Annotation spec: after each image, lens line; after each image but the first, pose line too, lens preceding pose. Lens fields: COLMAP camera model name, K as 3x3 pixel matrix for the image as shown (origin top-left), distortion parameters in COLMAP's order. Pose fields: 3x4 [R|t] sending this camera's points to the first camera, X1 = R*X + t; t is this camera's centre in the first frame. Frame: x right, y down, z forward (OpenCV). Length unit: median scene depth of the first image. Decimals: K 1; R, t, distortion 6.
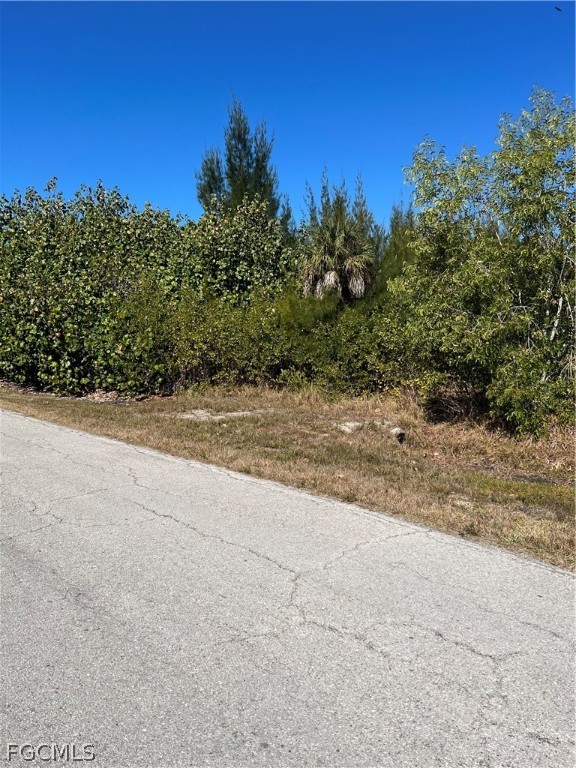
lens RADIAL K [[576.7, 0, 288.0], [0, 576.7, 384.0], [0, 0, 1]] dist [0.035744, 0.001320]
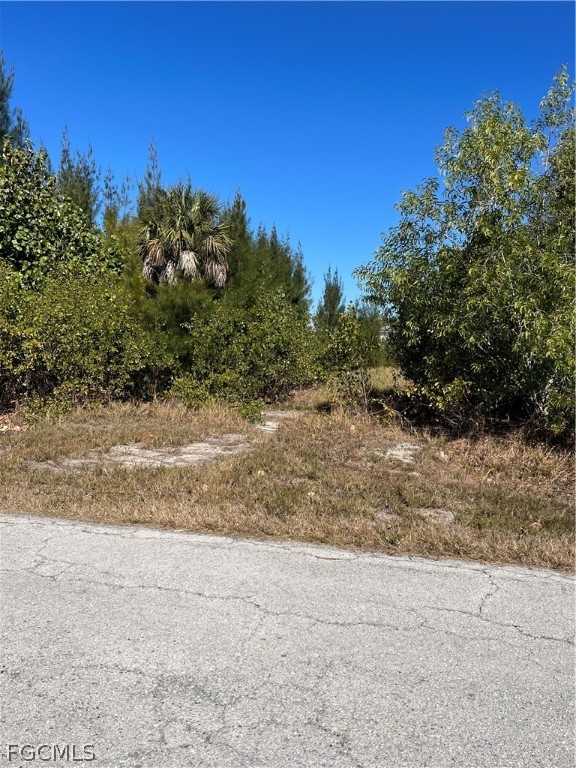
lens RADIAL K [[559.6, 0, 288.0], [0, 559.6, 384.0], [0, 0, 1]] dist [0.030742, -0.057753]
pose [[0.820237, -0.036332, 0.570869, -0.258577], [0.030772, 0.999338, 0.019387, -0.023083], [-0.571196, 0.001665, 0.820812, 0.286436]]
